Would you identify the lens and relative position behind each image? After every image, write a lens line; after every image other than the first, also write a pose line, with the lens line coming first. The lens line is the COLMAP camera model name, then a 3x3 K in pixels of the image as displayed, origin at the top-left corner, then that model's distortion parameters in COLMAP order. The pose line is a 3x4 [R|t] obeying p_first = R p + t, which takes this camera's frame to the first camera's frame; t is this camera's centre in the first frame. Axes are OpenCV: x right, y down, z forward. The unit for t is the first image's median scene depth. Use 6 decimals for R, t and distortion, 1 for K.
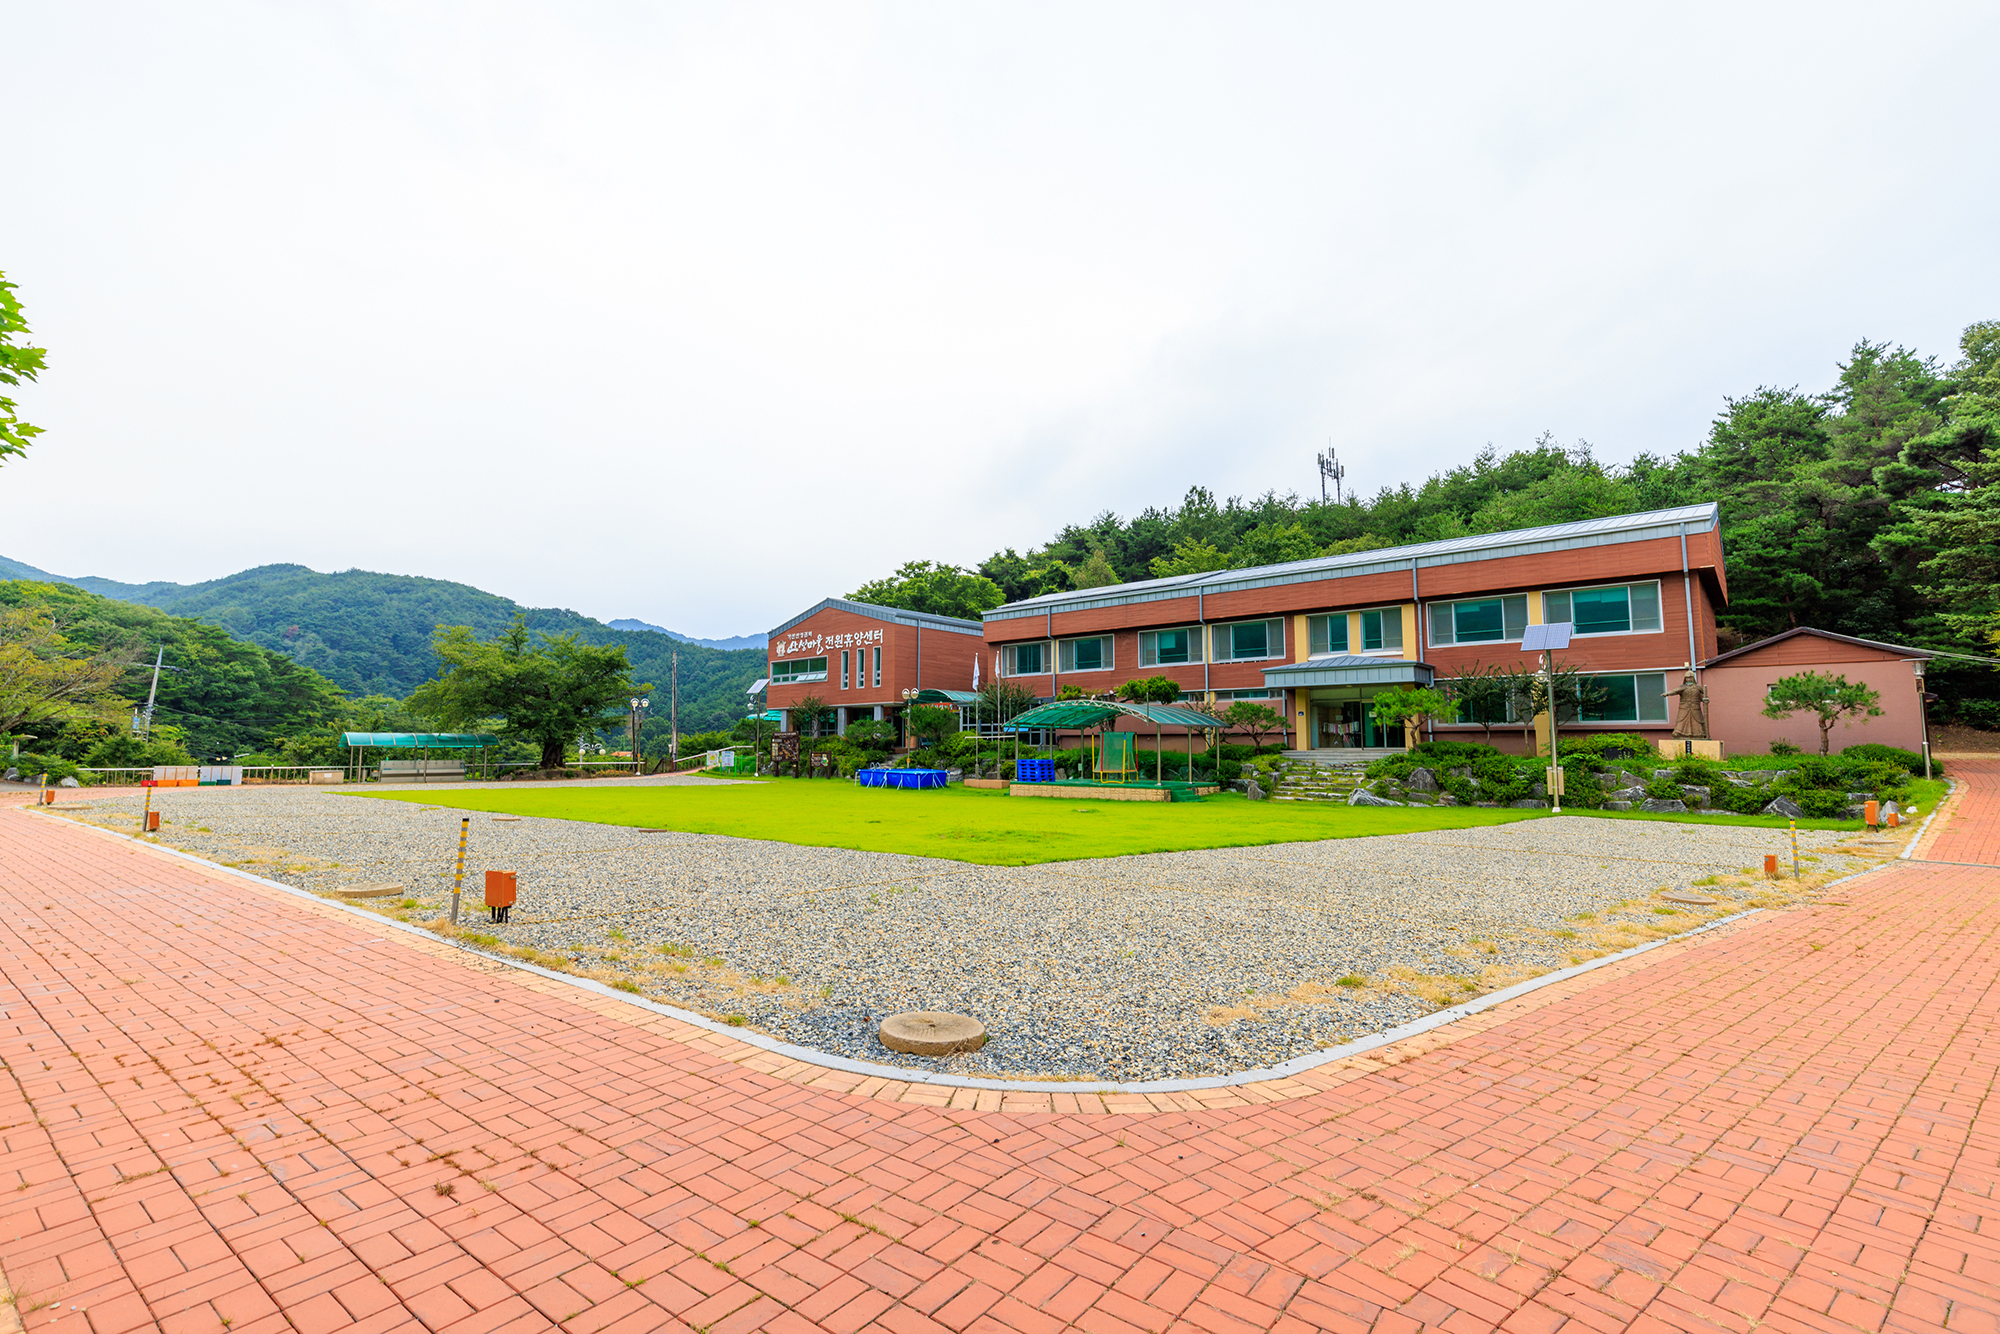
lens RADIAL K [[886.1, 0, 1000.0], [0, 886.1, 667.0], [0, 0, 1]] dist [0.004490, -0.000221]
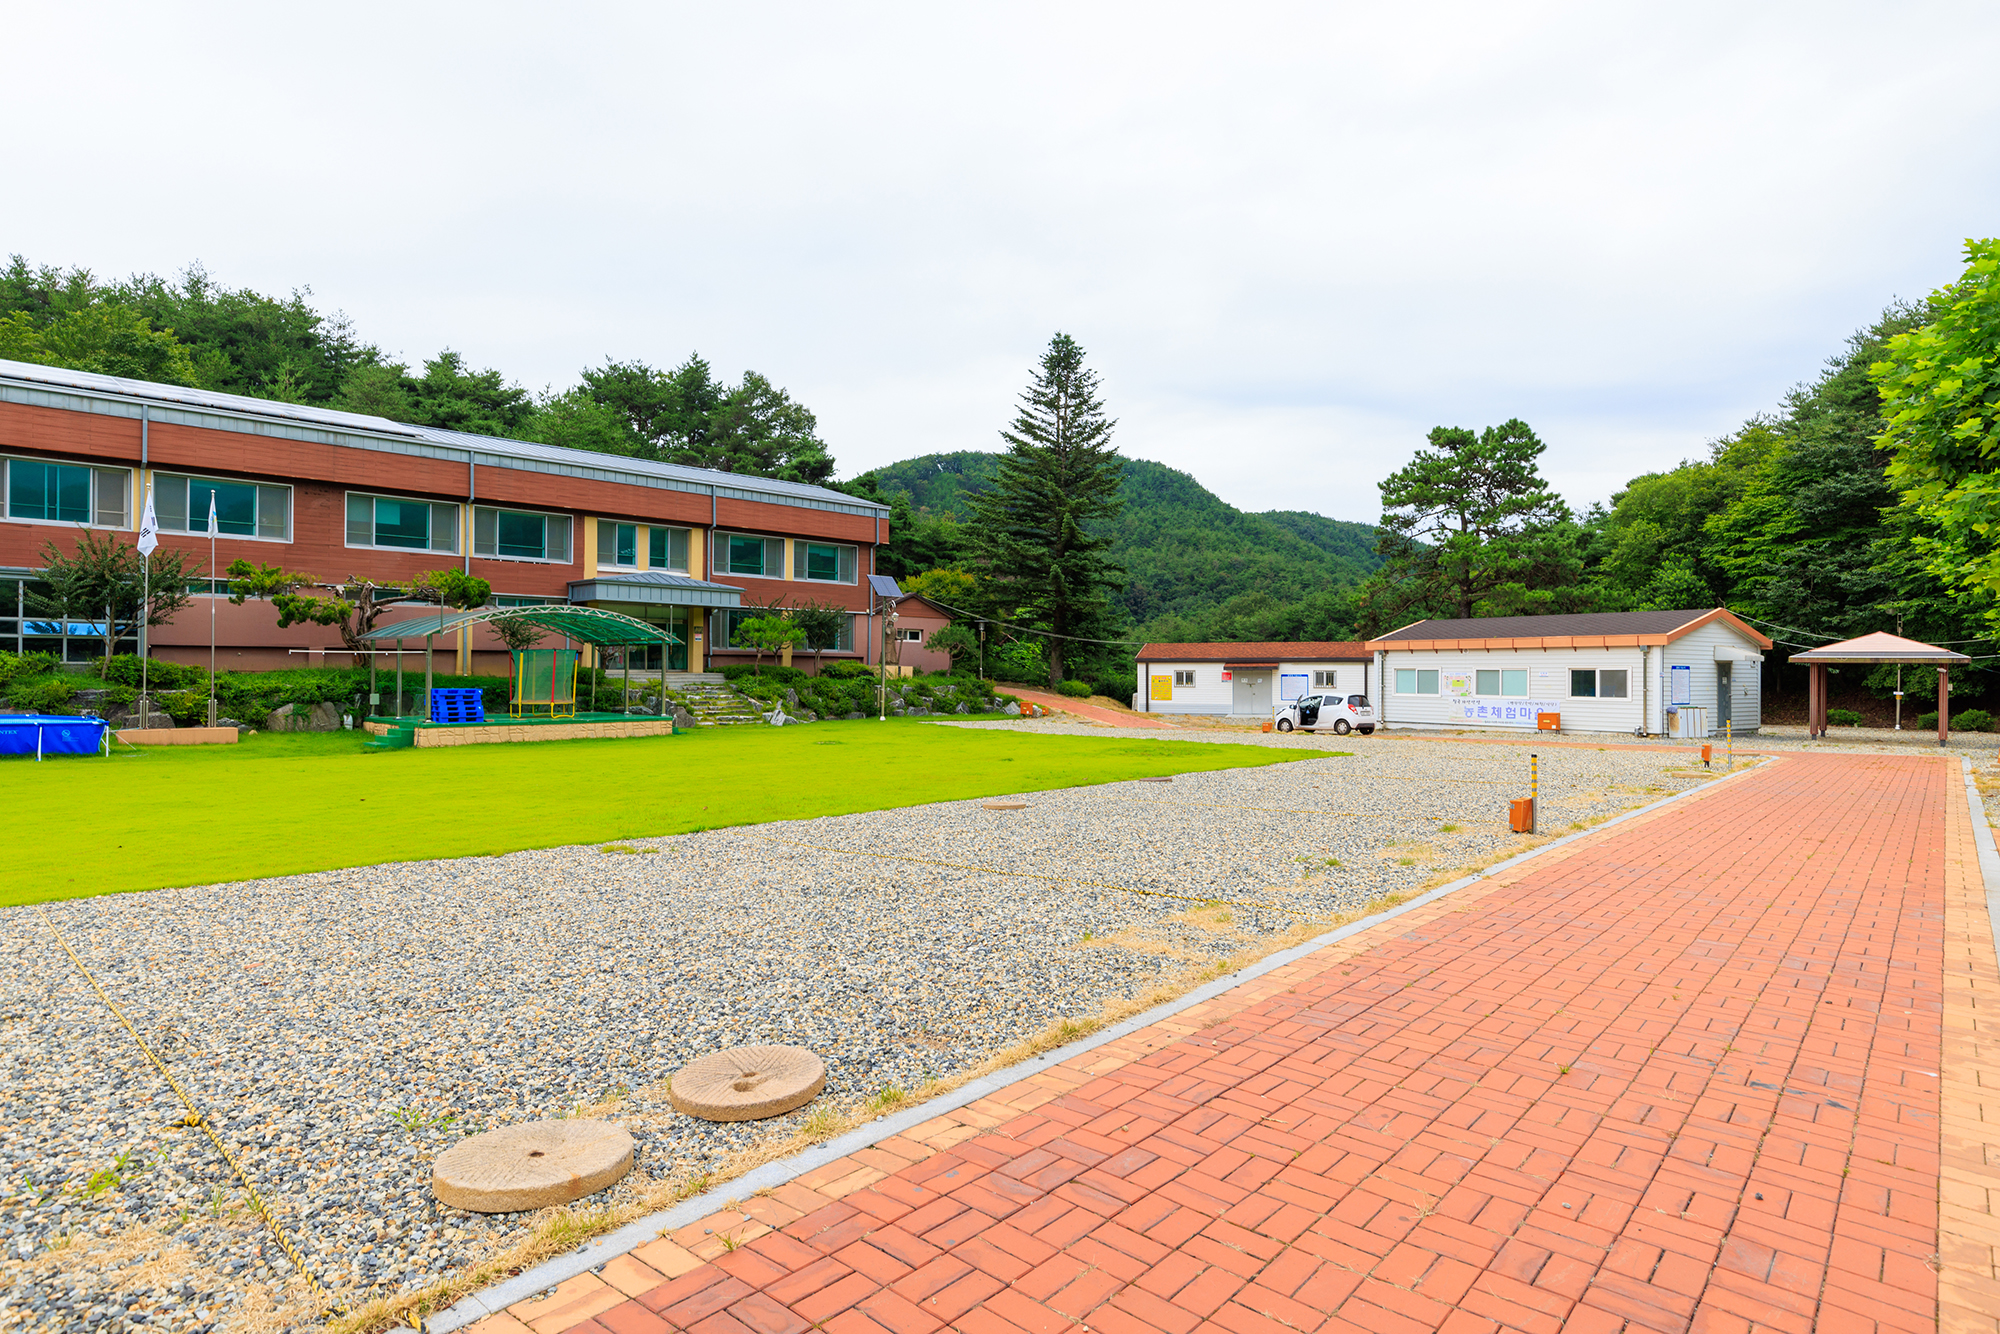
lens RADIAL K [[1070.6, 0, 1000.0], [0, 1070.6, 667.0], [0, 0, 1]] dist [-0.001660, 0.000357]
pose [[0.070005, 0.000730, 0.997546, -0.606688], [-0.098933, 0.995075, 0.006214, 0.037211], [-0.992629, -0.099125, 0.069733, 0.463657]]
